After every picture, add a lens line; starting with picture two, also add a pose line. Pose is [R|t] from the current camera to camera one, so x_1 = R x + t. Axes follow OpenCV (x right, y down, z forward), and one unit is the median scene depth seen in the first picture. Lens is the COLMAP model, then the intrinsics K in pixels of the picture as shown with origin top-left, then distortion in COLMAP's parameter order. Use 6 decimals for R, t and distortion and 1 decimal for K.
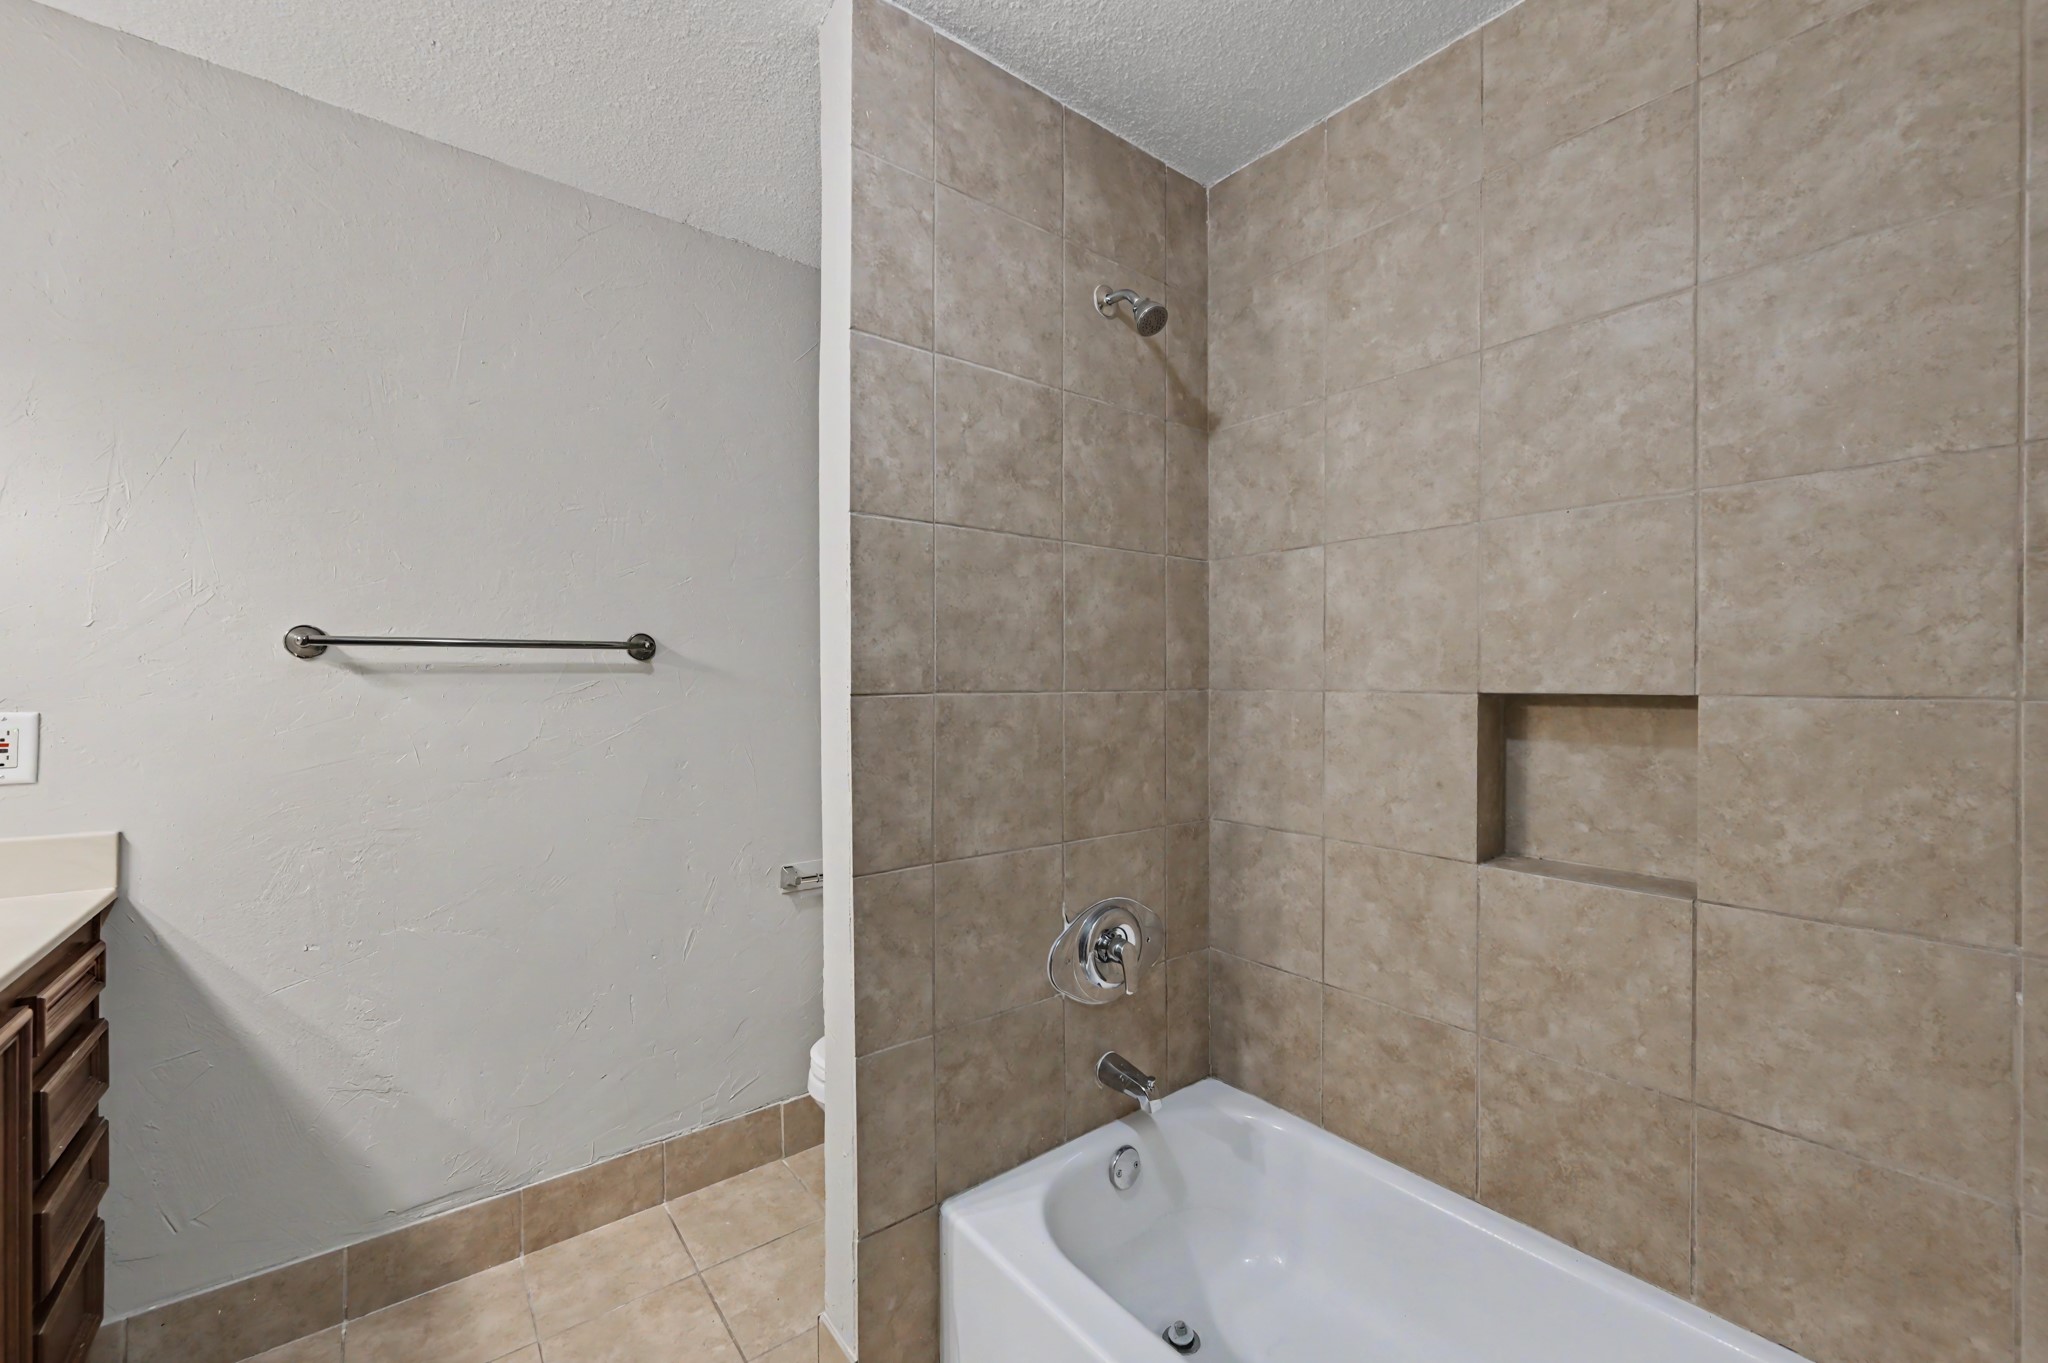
lens RADIAL K [[815.1, 0, 1015.3], [0, 815.1, 686.0], [0, 0, 1]] dist [0.000069, 0.000298]
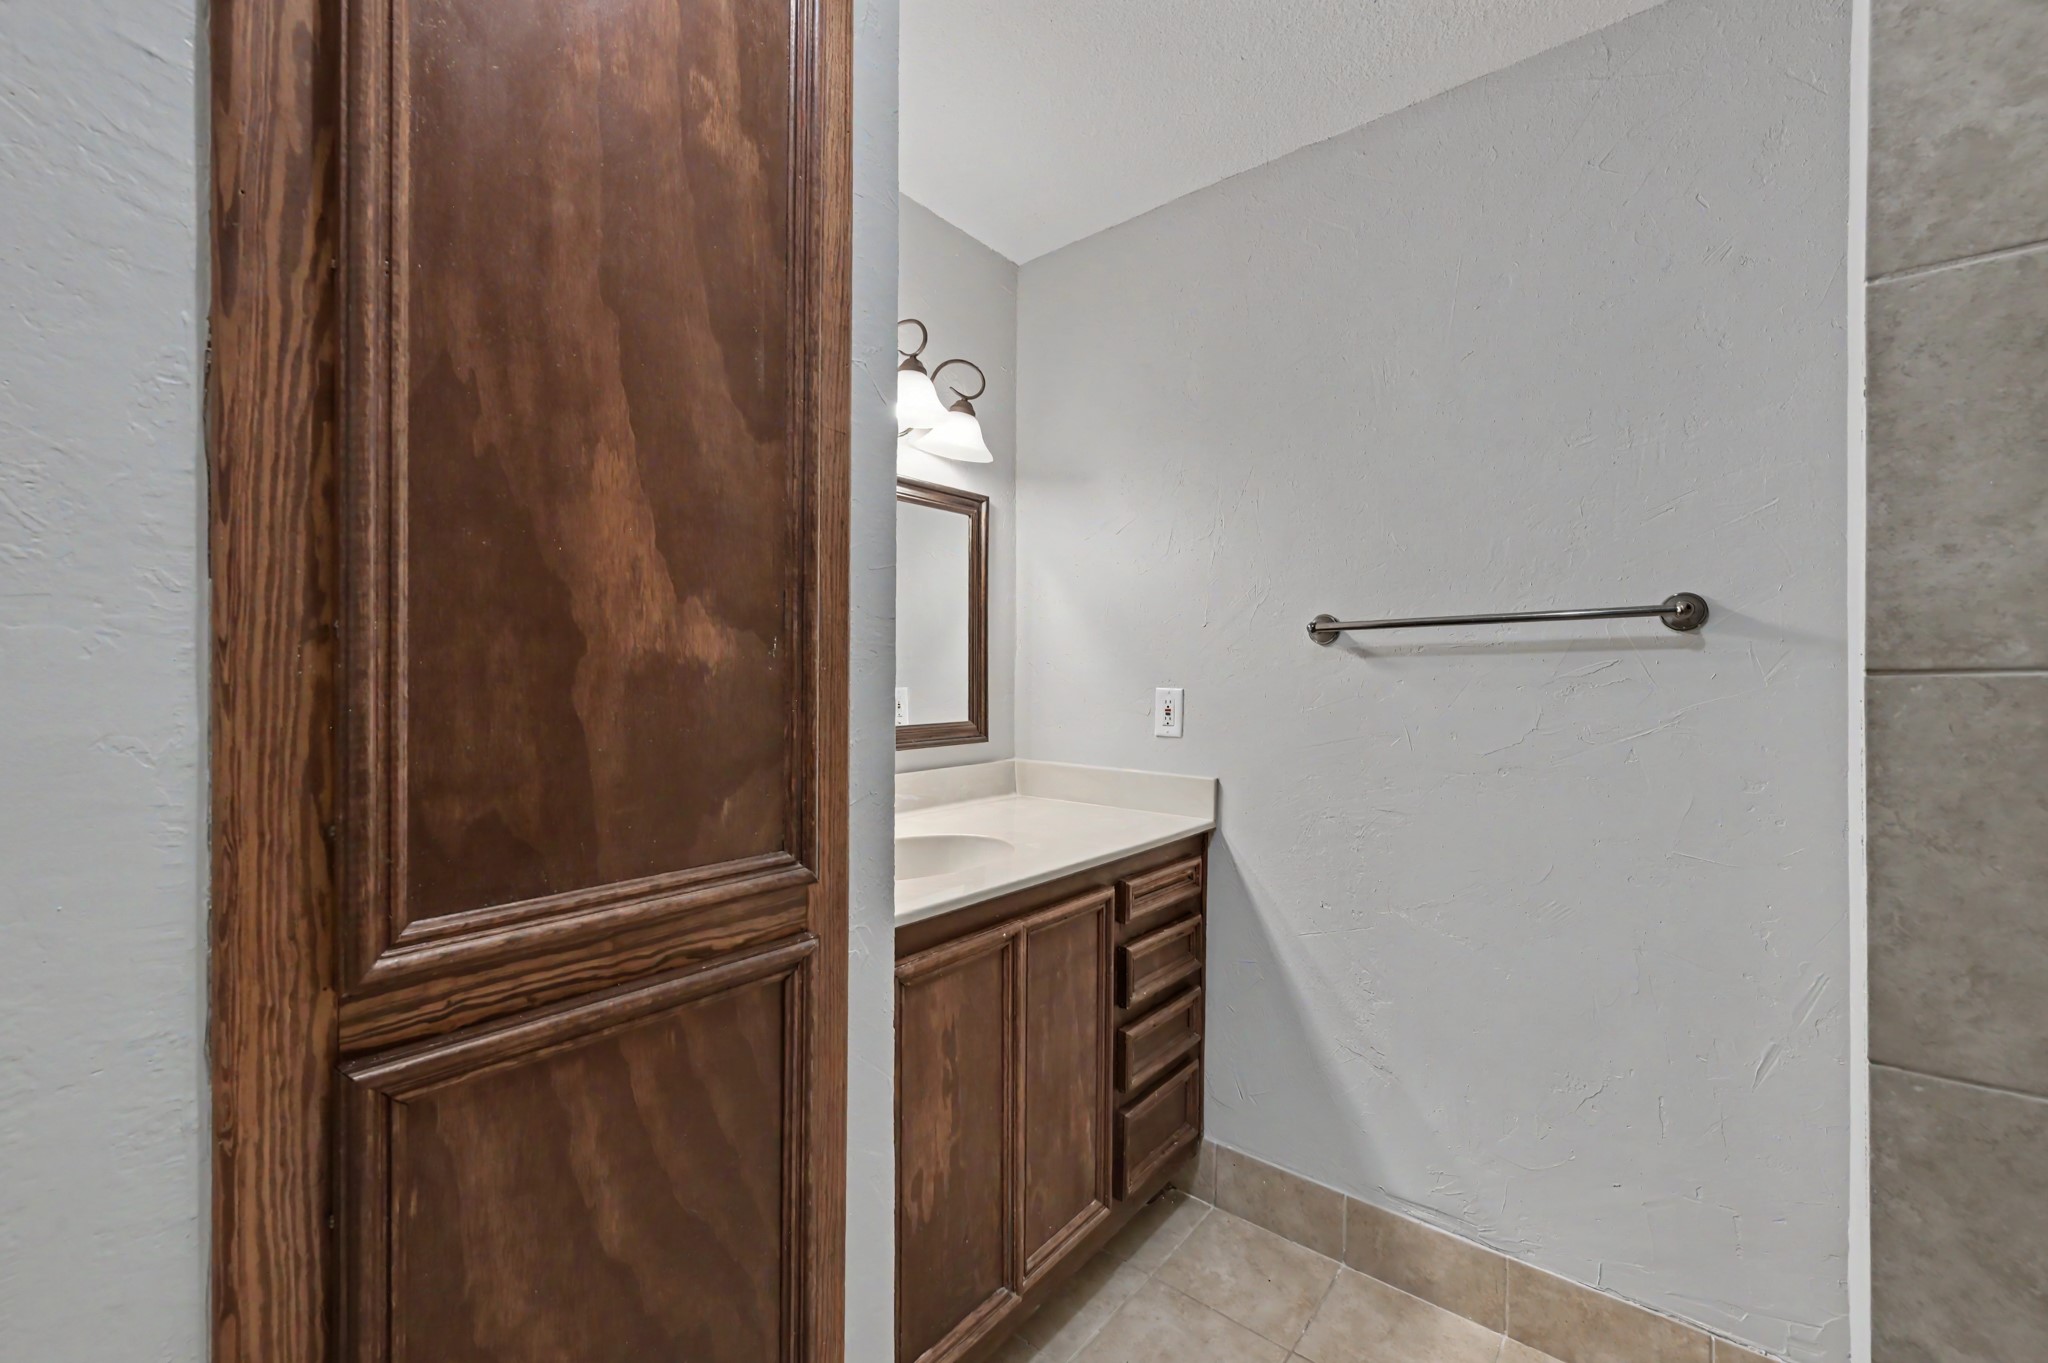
lens RADIAL K [[815.1, 0, 1024.1], [0, 815.1, 680.2], [0, 0, 1]] dist [0.000069, 0.000298]
pose [[0.229859, 0.002834, -0.973220, 0.116337], [-0.001461, 0.999996, 0.002567, 0.012615], [0.973223, 0.000832, 0.229862, 0.340238]]
